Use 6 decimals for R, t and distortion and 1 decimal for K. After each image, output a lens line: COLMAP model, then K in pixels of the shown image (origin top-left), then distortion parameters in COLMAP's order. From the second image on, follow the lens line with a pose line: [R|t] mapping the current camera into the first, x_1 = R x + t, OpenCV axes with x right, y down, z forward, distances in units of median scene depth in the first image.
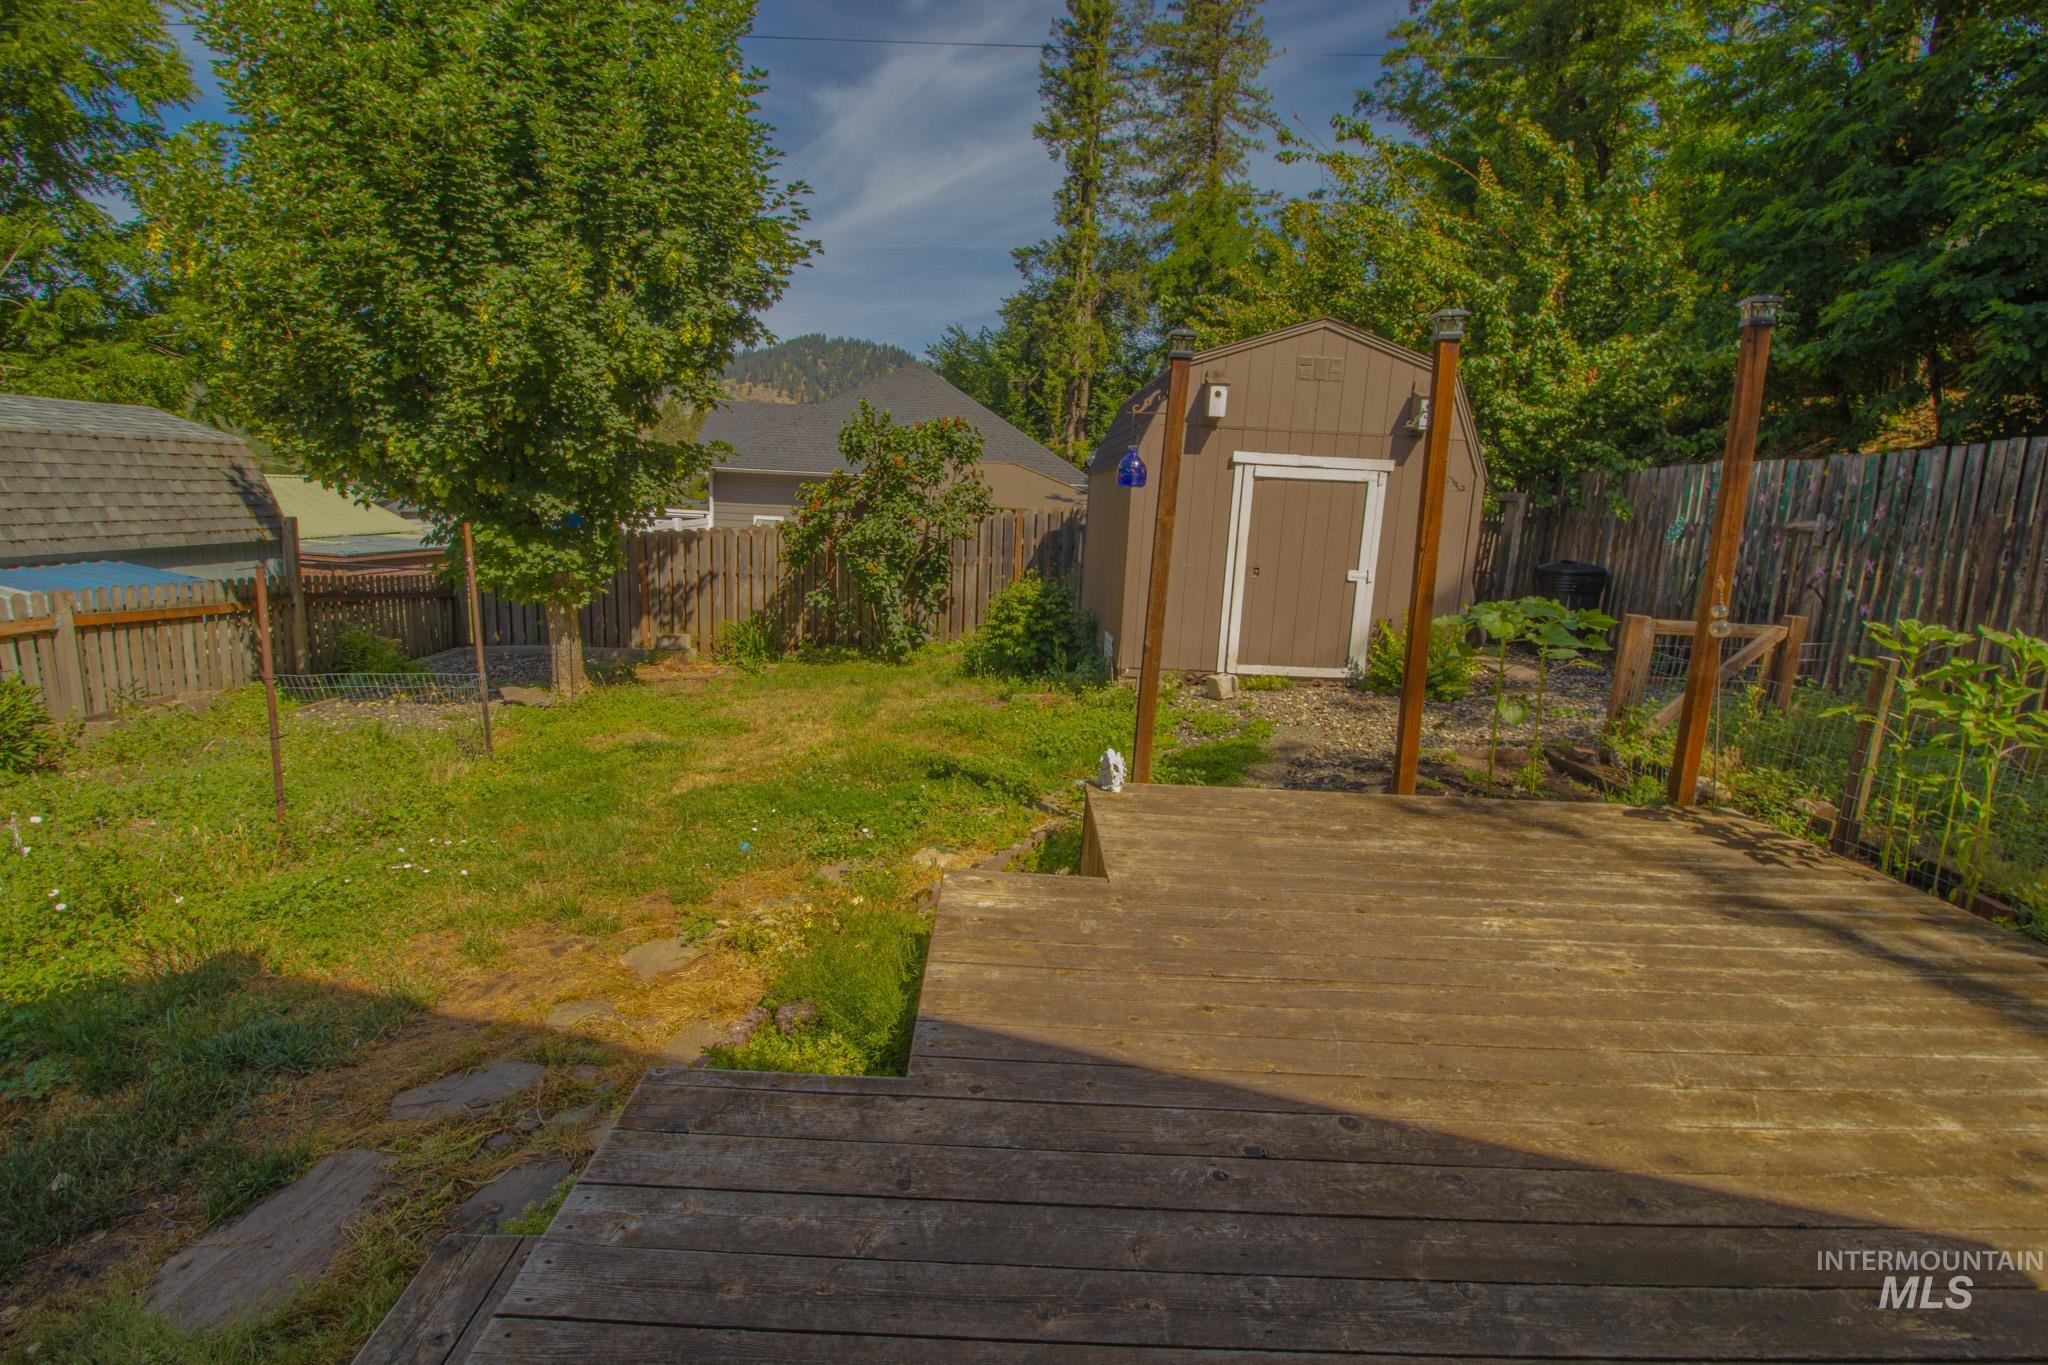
lens RADIAL K [[947.2, 0, 1015.8], [0, 947.2, 676.9], [0, 0, 1]] dist [-0.011770, -0.006632]
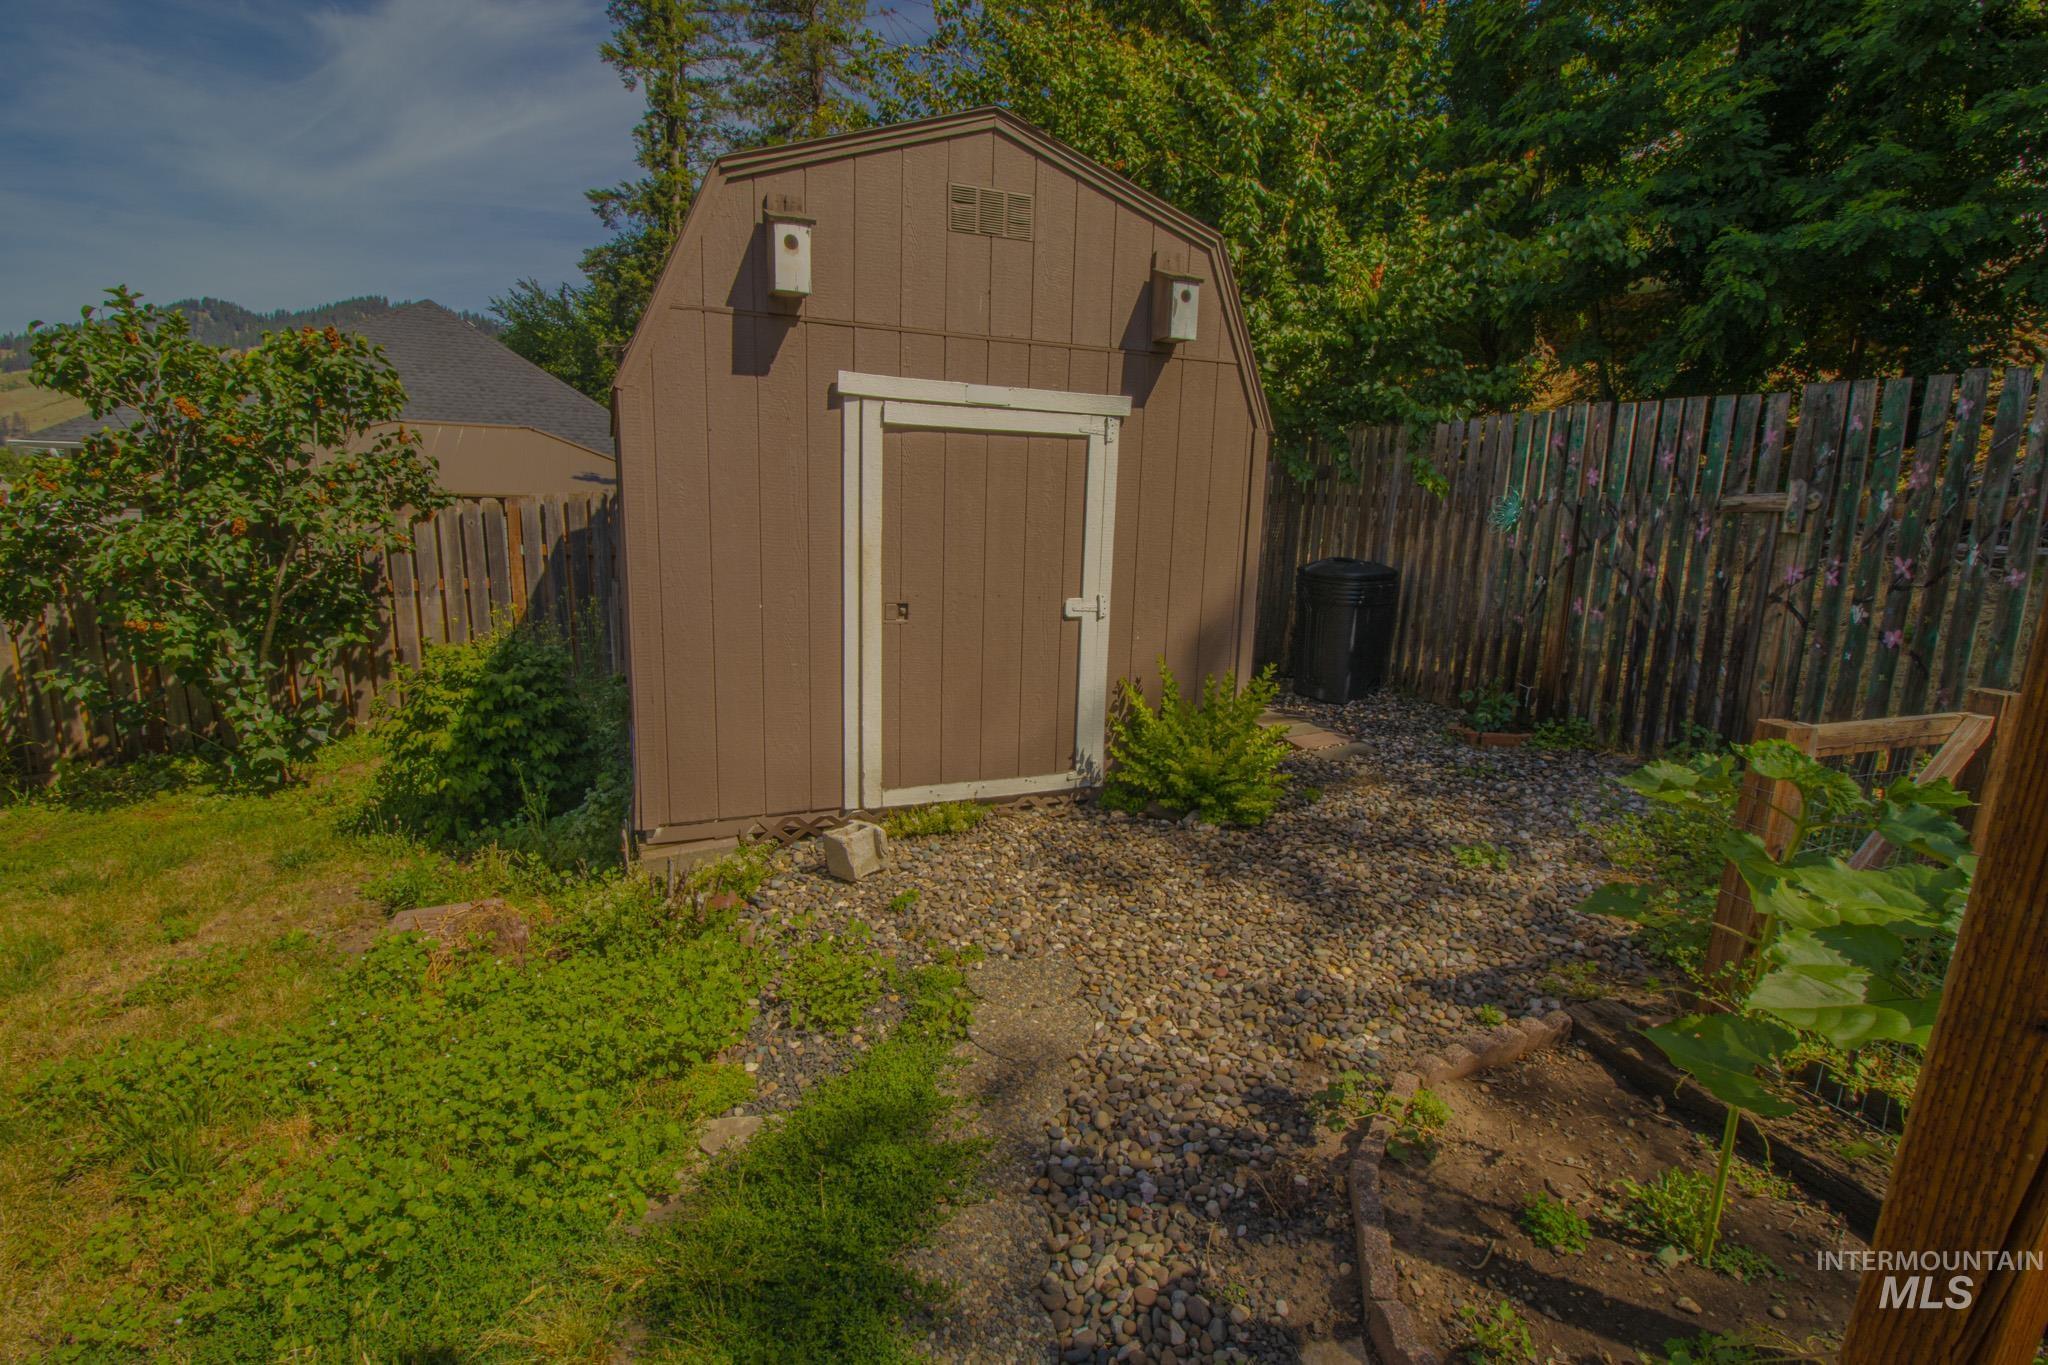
lens RADIAL K [[947.2, 0, 1022.2], [0, 947.2, 683.5], [0, 0, 1]] dist [-0.011770, -0.006632]
pose [[0.928470, -0.088449, 0.360722, 0.118991], [0.079550, 0.996049, 0.039476, -0.082609], [-0.362788, -0.007956, 0.931838, 0.471173]]
